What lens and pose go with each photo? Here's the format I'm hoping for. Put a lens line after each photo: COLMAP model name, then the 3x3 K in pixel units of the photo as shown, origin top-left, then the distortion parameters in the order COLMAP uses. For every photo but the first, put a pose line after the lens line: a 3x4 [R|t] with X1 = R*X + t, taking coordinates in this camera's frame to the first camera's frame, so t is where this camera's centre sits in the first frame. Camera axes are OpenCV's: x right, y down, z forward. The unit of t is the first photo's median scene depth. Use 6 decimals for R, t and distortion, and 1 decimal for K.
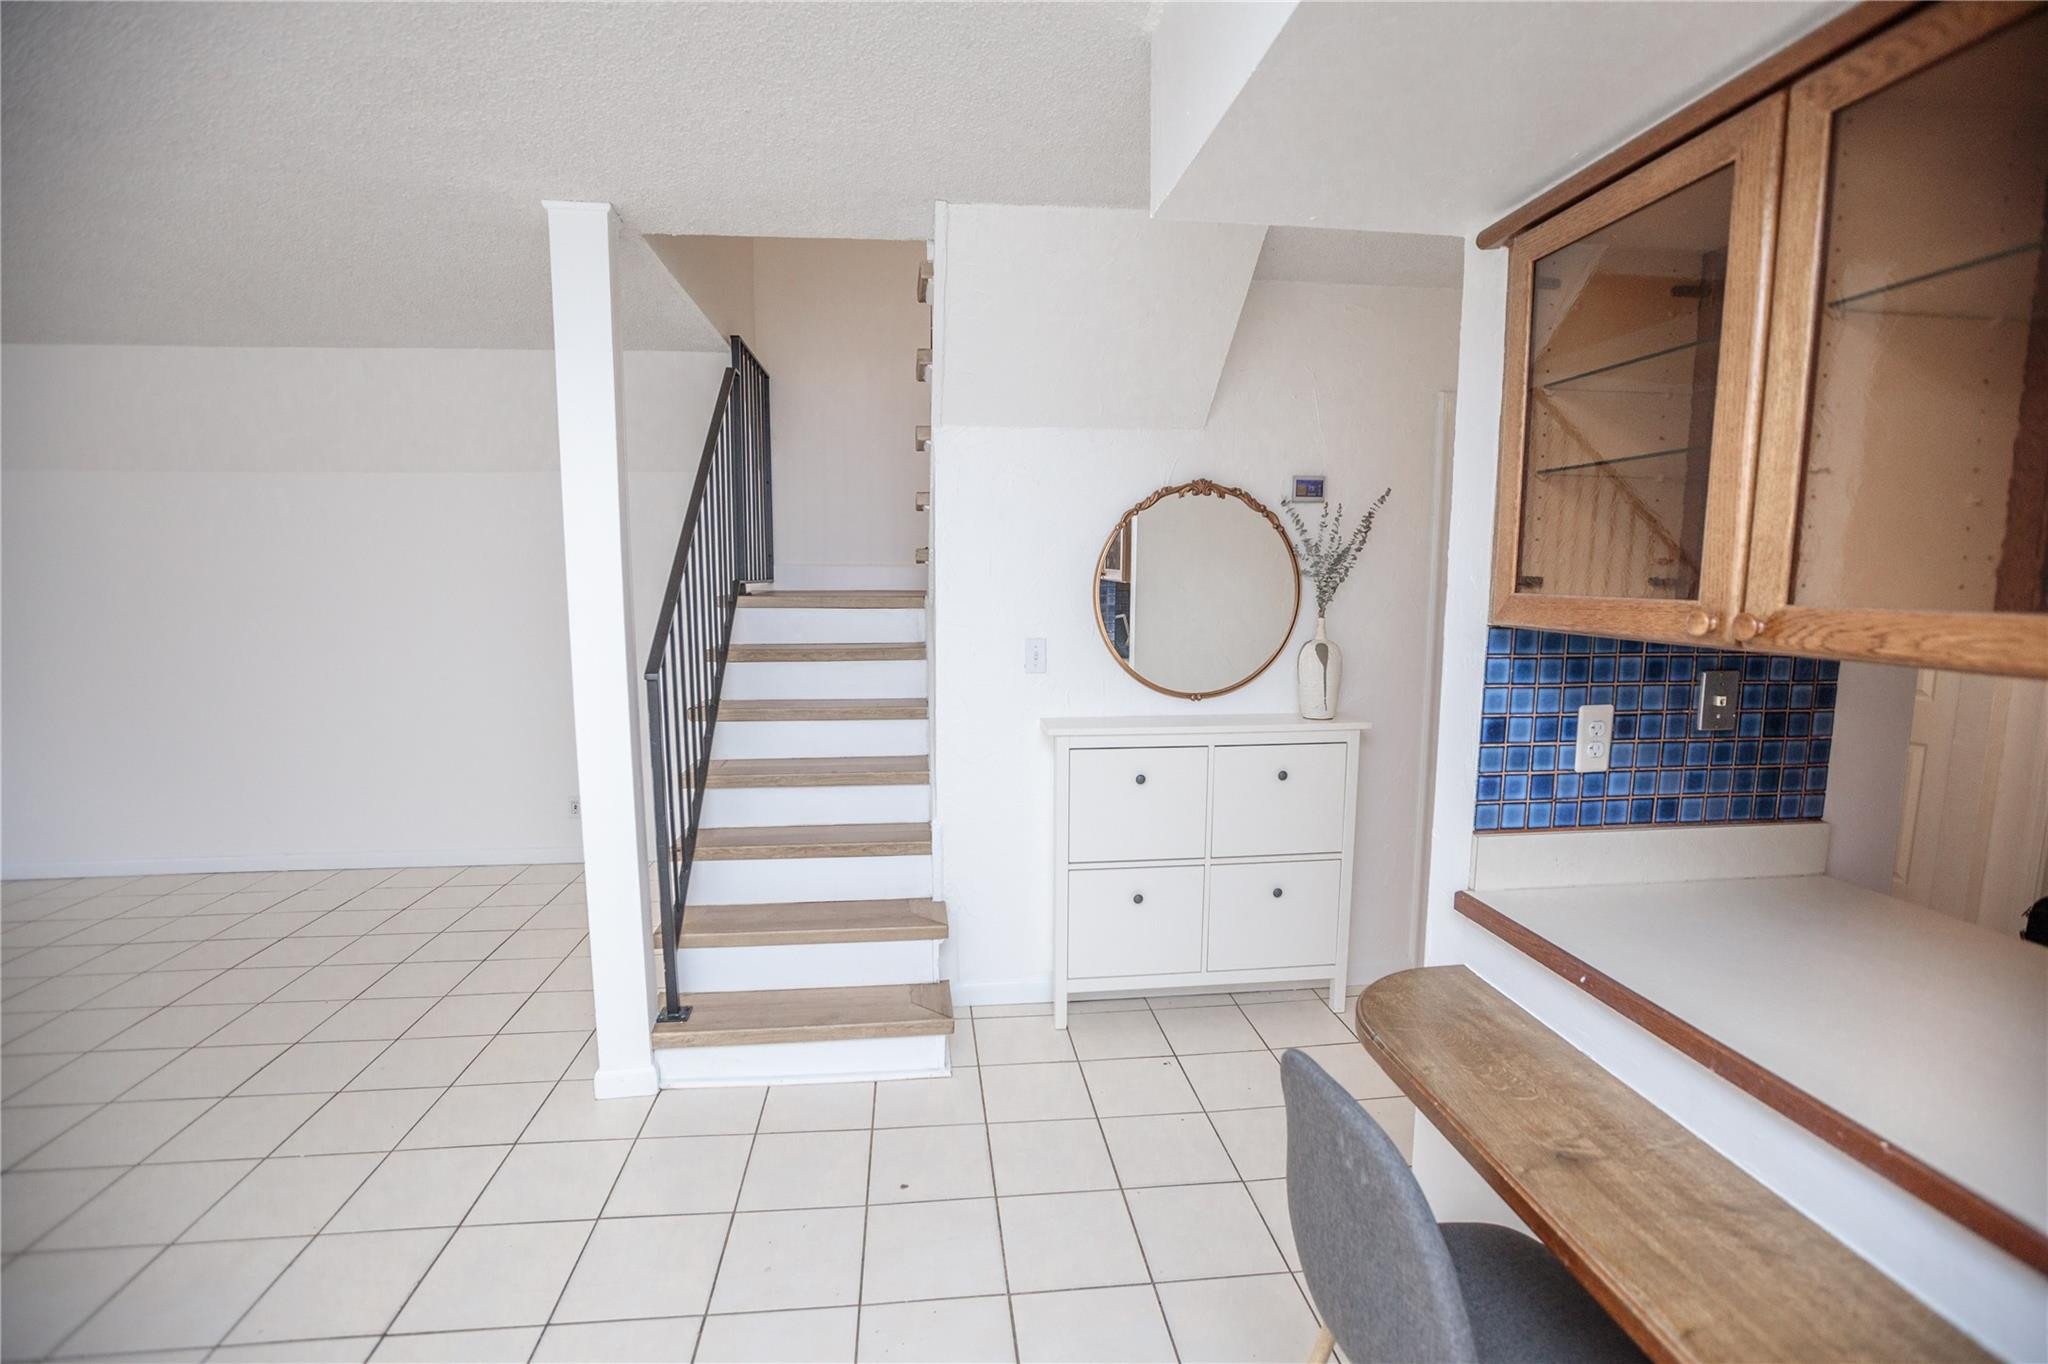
lens RADIAL K [[954.3, 0, 1037.4], [0, 954.3, 685.8], [0, 0, 1]] dist [-0.063369, 0.028829]
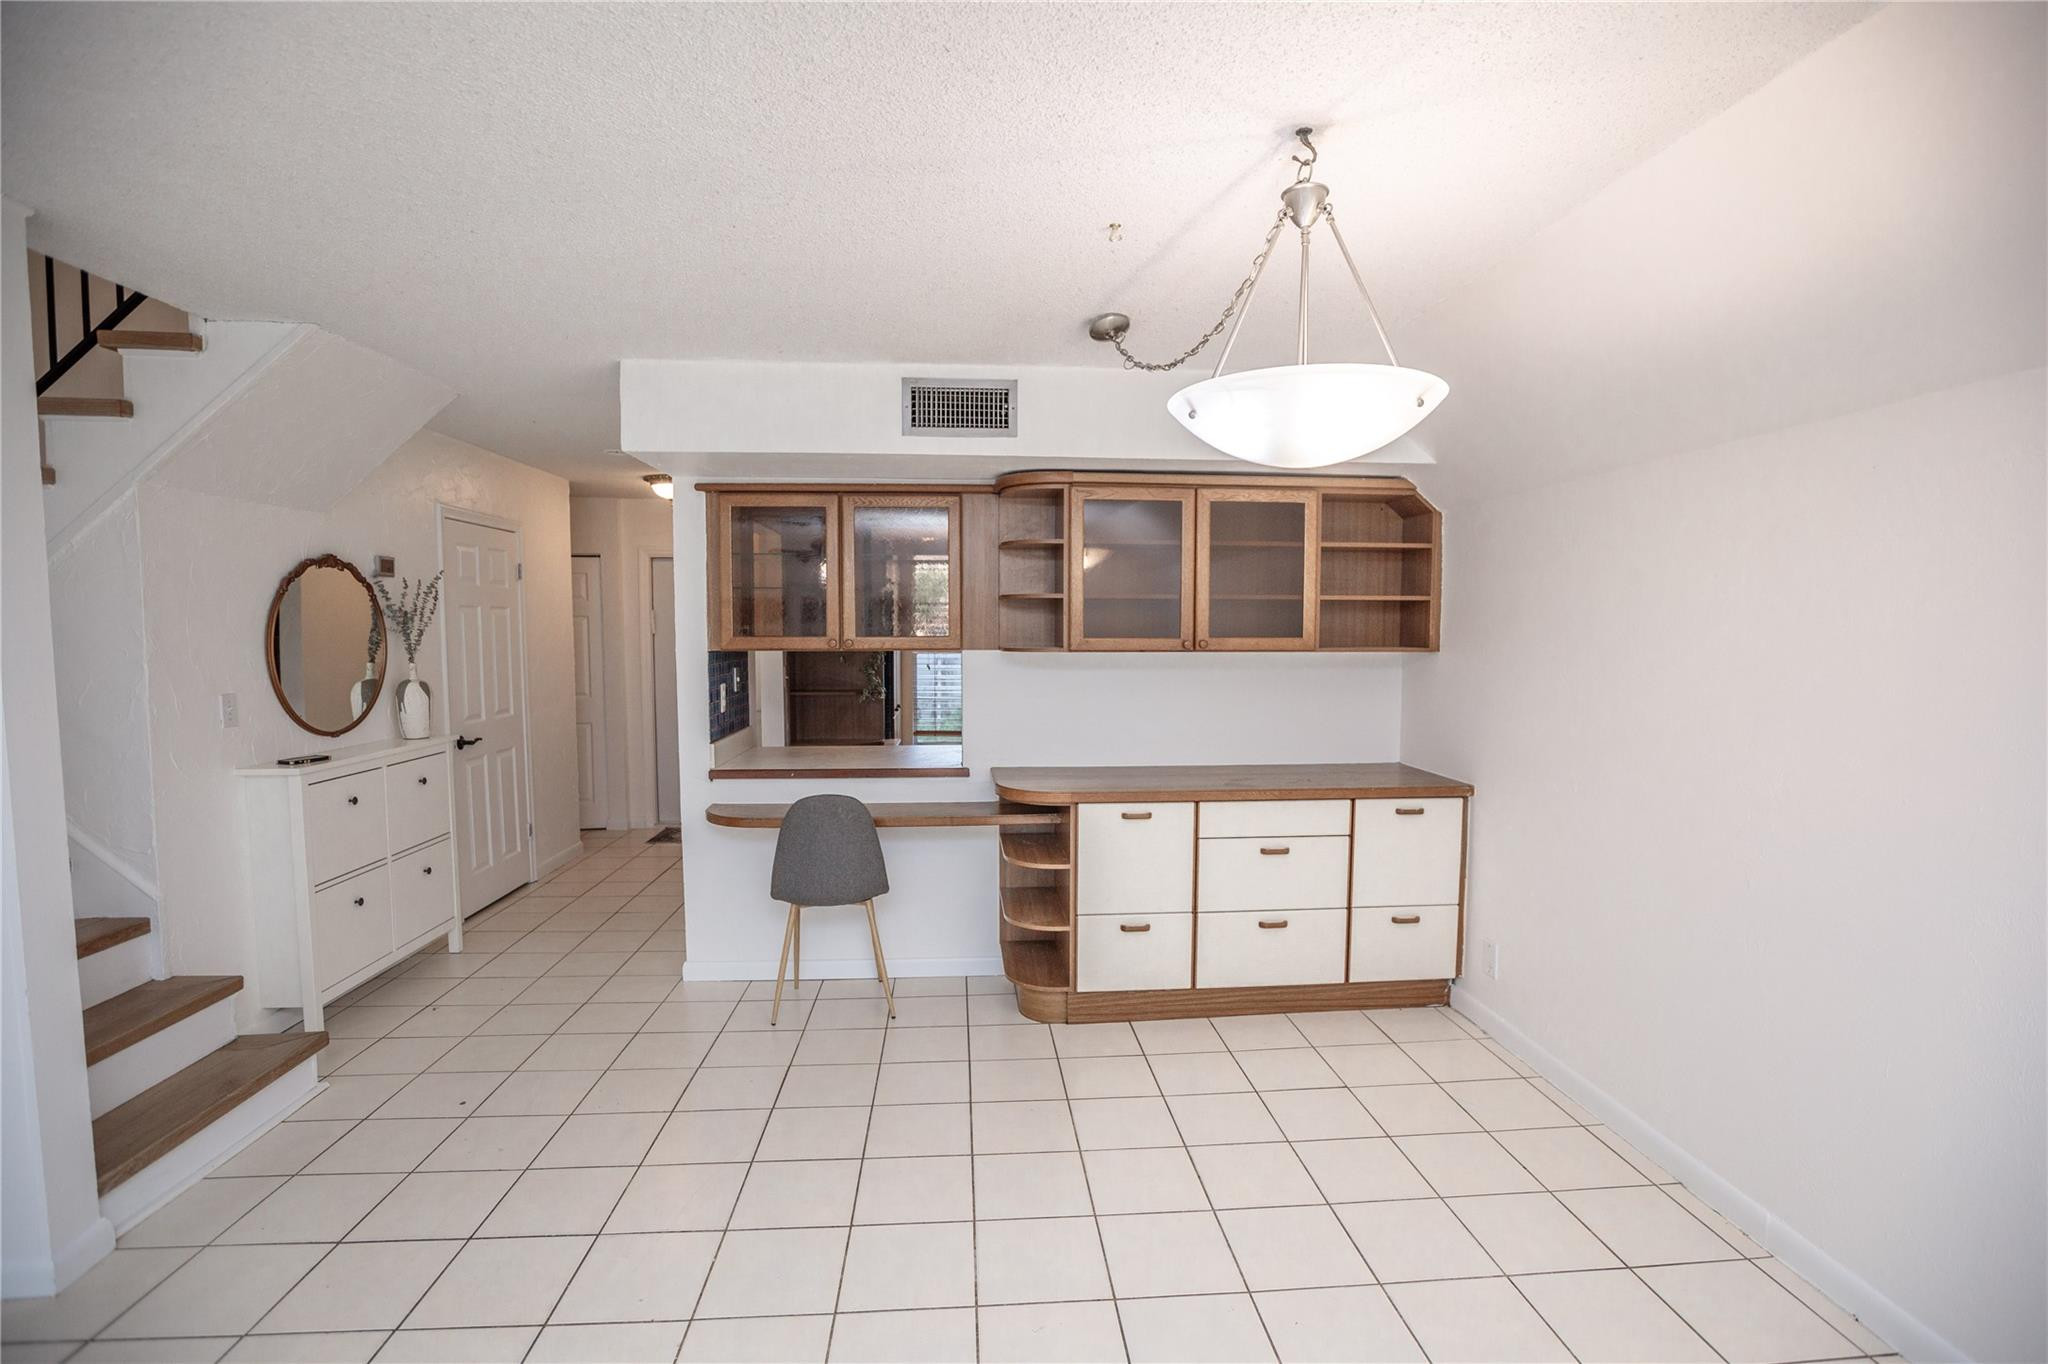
lens RADIAL K [[954.3, 0, 1037.4], [0, 954.3, 685.8], [0, 0, 1]] dist [-0.063369, 0.028829]
pose [[0.044499, -0.065231, 0.996877, -0.977898], [0.127167, 0.990118, 0.059113, -0.005762], [-0.990883, 0.124139, 0.052355, 0.059919]]
